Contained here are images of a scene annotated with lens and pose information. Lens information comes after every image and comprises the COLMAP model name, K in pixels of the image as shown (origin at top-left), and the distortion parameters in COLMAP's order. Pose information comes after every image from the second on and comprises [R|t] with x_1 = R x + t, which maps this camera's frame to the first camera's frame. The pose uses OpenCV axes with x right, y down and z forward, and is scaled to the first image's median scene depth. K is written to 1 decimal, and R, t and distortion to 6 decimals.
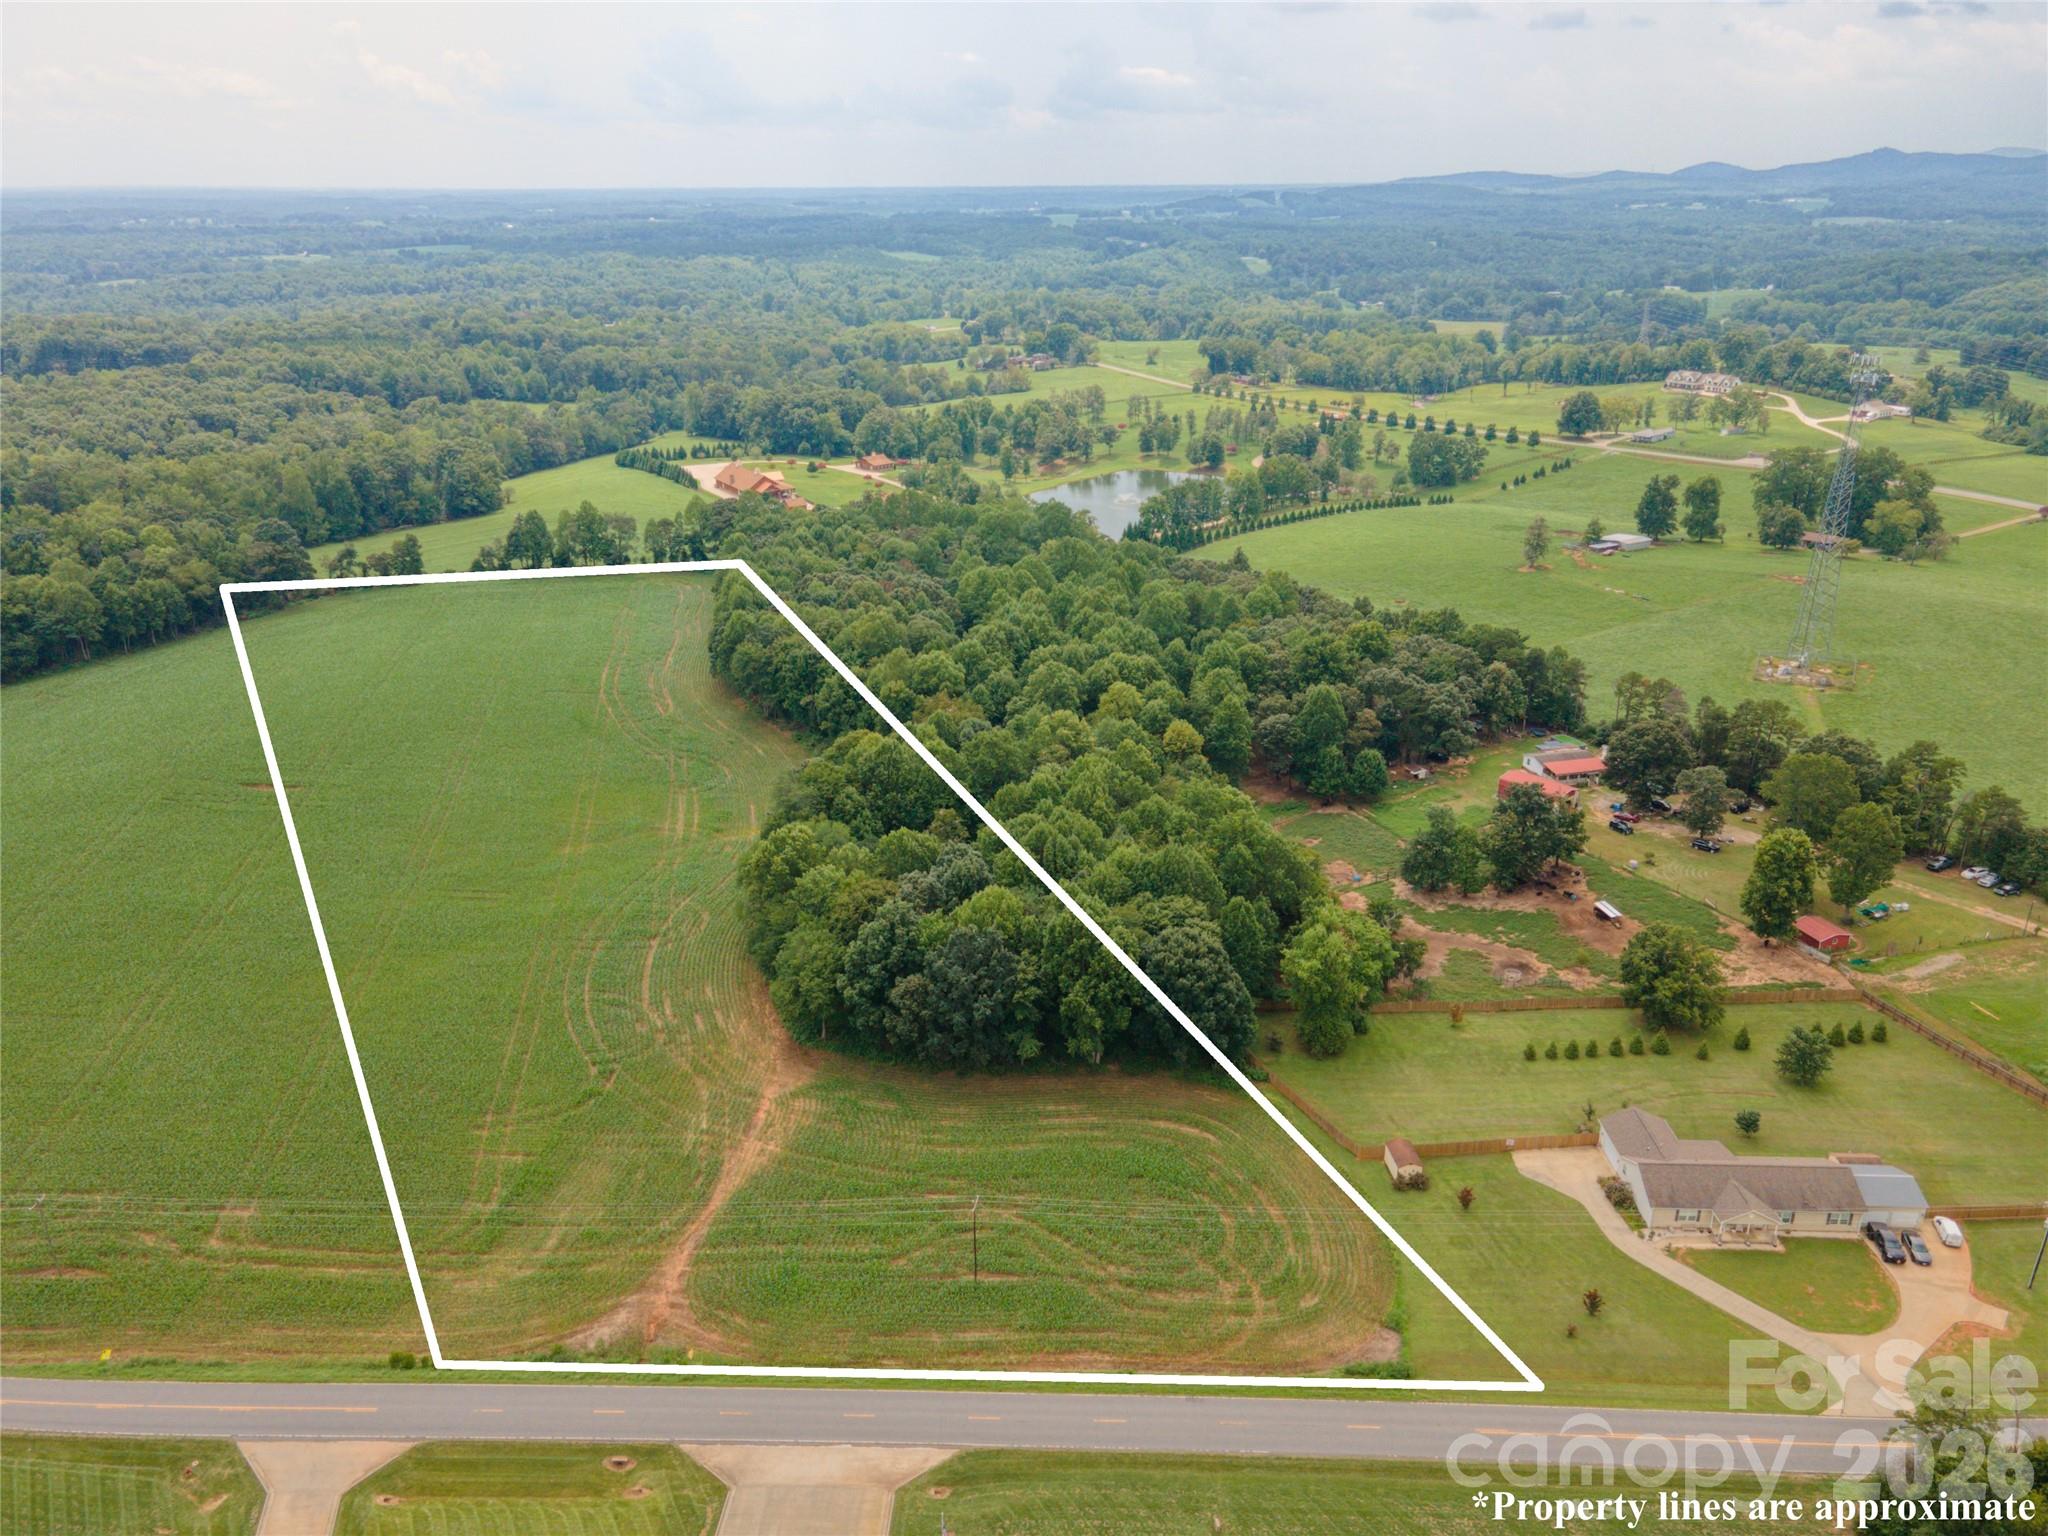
lens RADIAL K [[1494.9, 0, 1024.0], [0, 1494.9, 768.0], [0, 0, 1]] dist [0.025077, 0.037010]
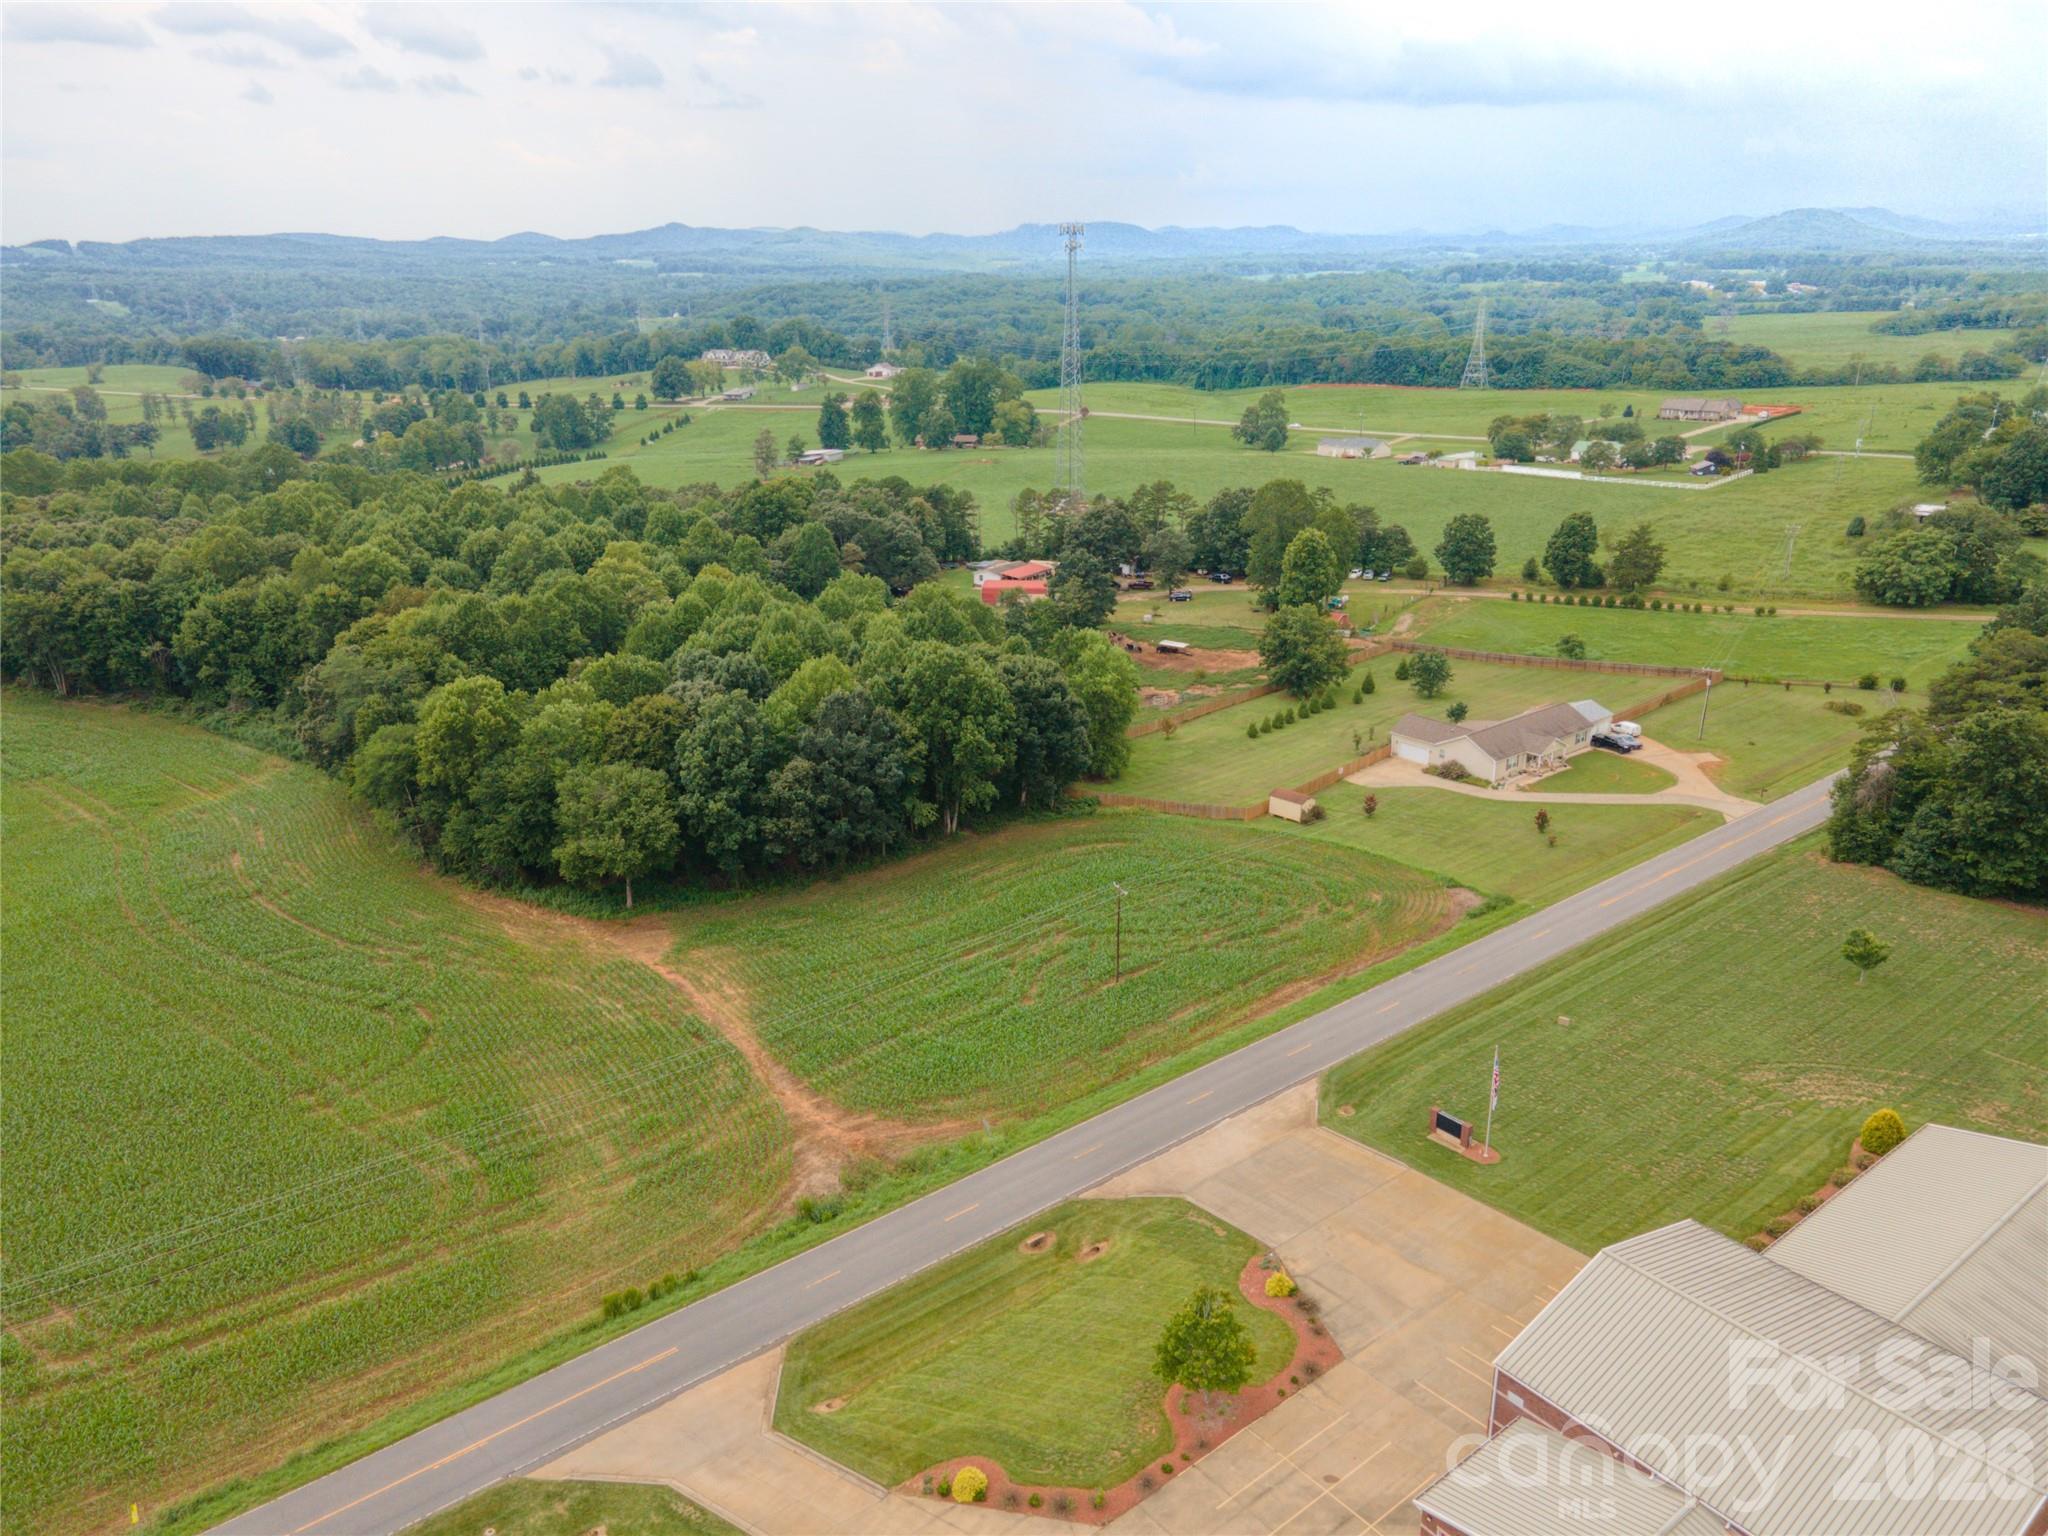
lens RADIAL K [[1494.9, 0, 1024.0], [0, 1494.9, 768.0], [0, 0, 1]] dist [0.025077, 0.037010]
pose [[0.759120, -0.214086, 0.614738, -0.198784], [0.239772, 0.969933, 0.041698, 0.056630], [-0.605182, 0.115743, 0.787628, 0.110211]]
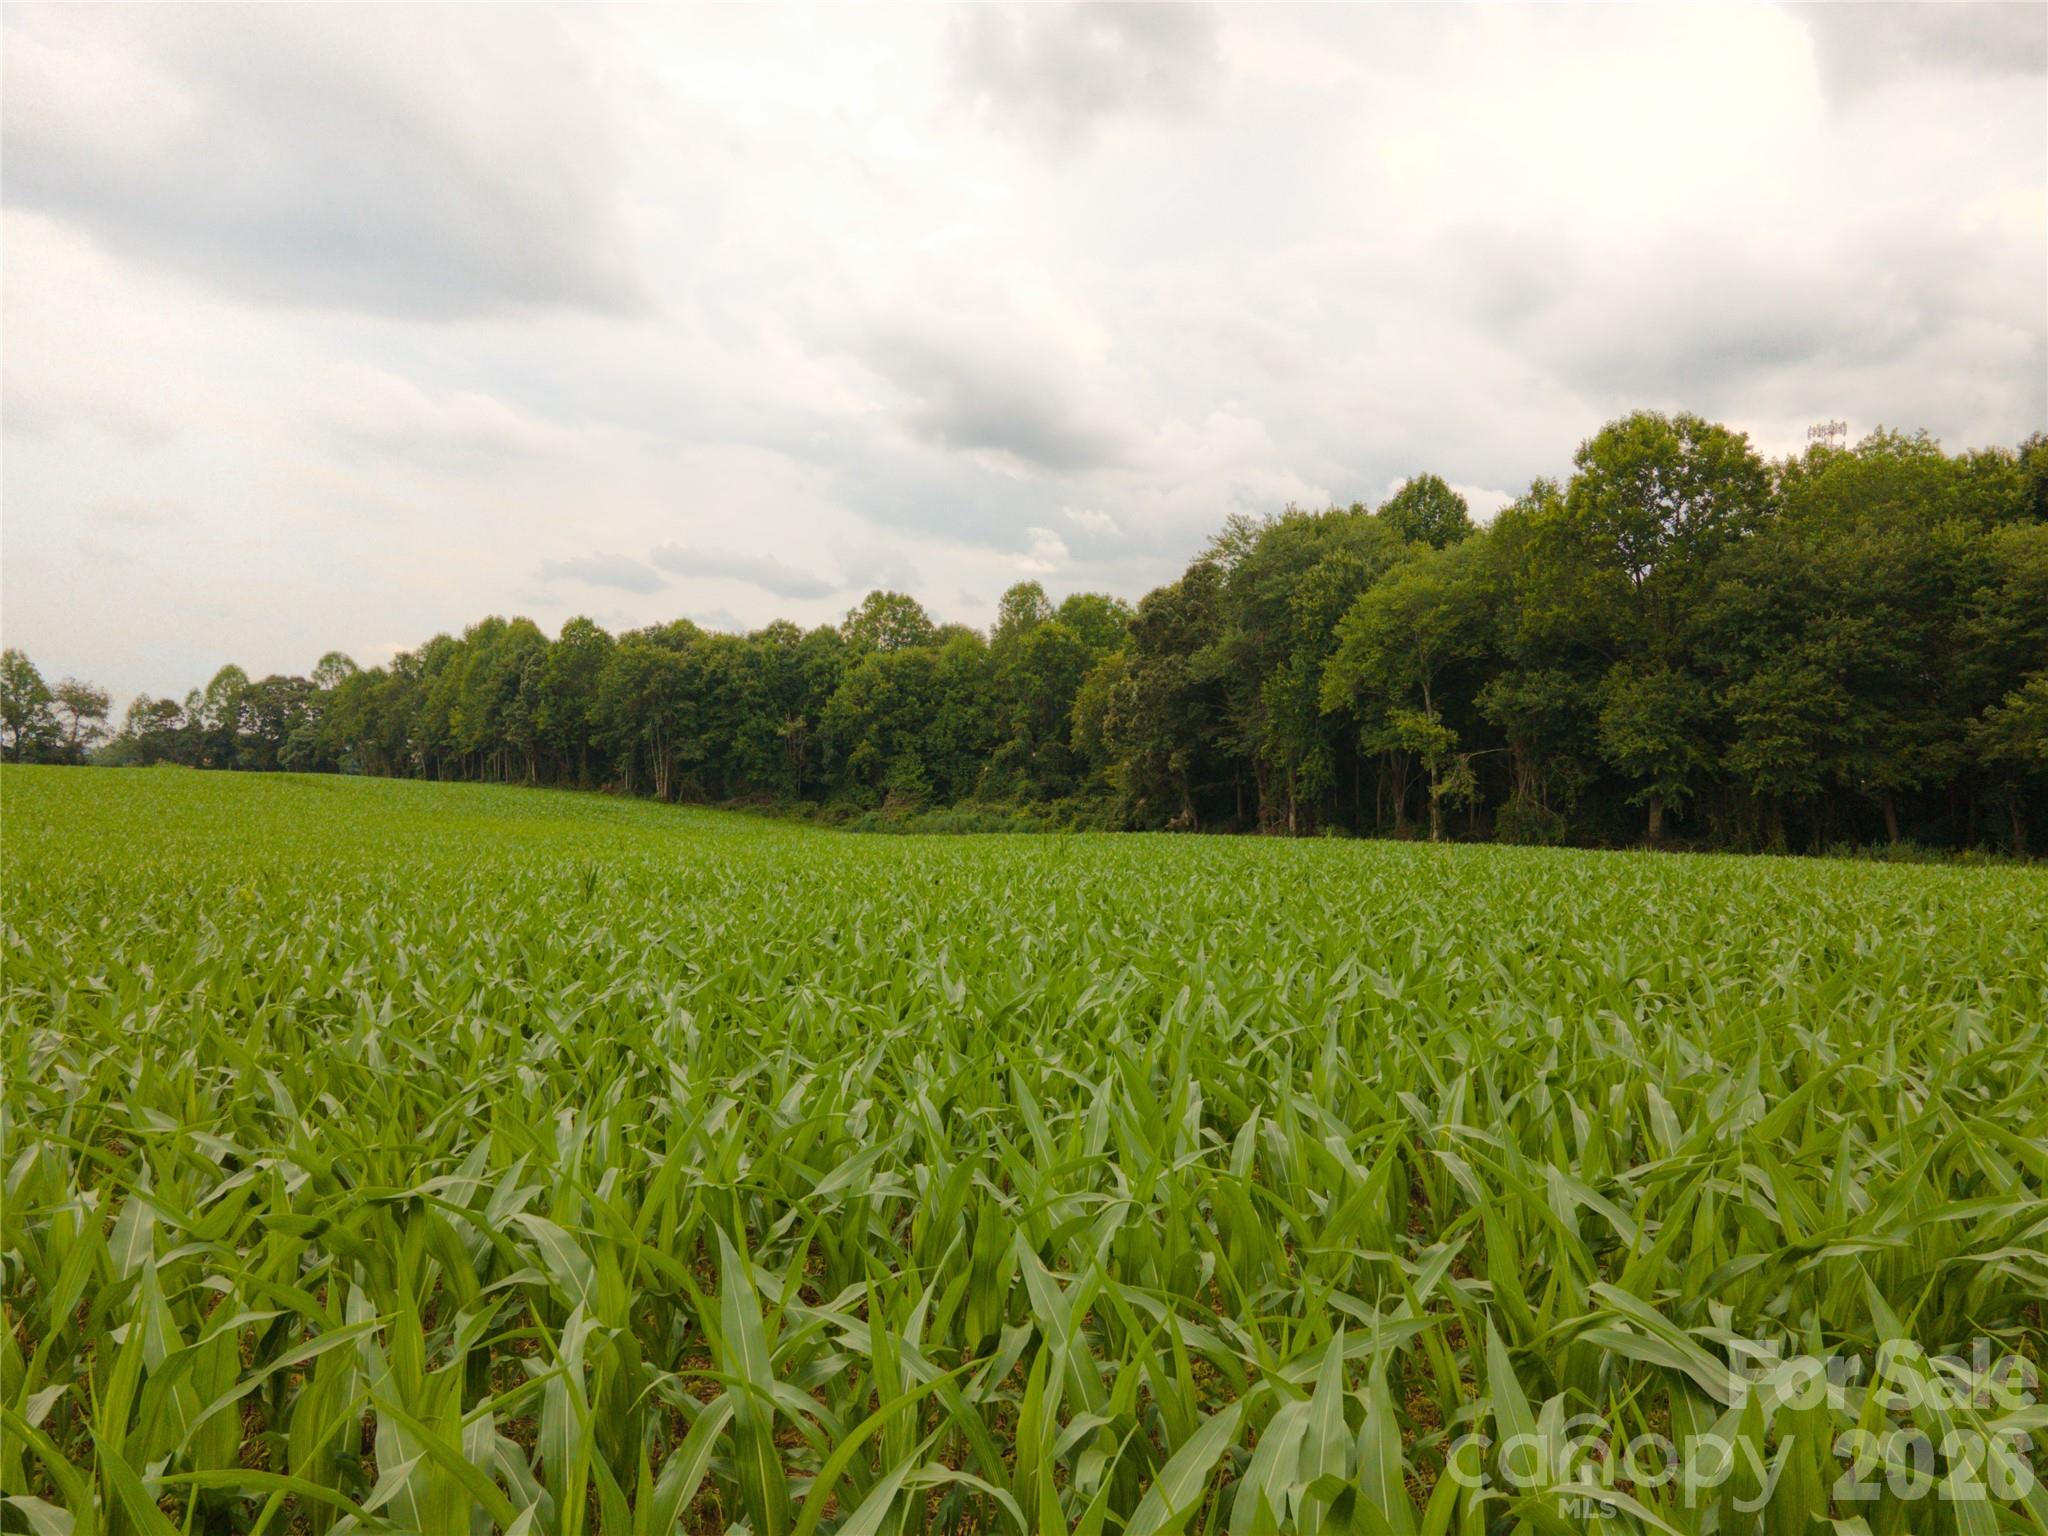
lens RADIAL K [[1497.7, 0, 1024.0], [0, 1497.7, 768.0], [0, 0, 1]] dist [0.005778, 0.079349]
pose [[0.886939, 0.005168, 0.461857, -0.213082], [0.160434, 0.934231, -0.318549, 0.097911], [-0.433128, 0.356631, 0.827777, 0.375055]]
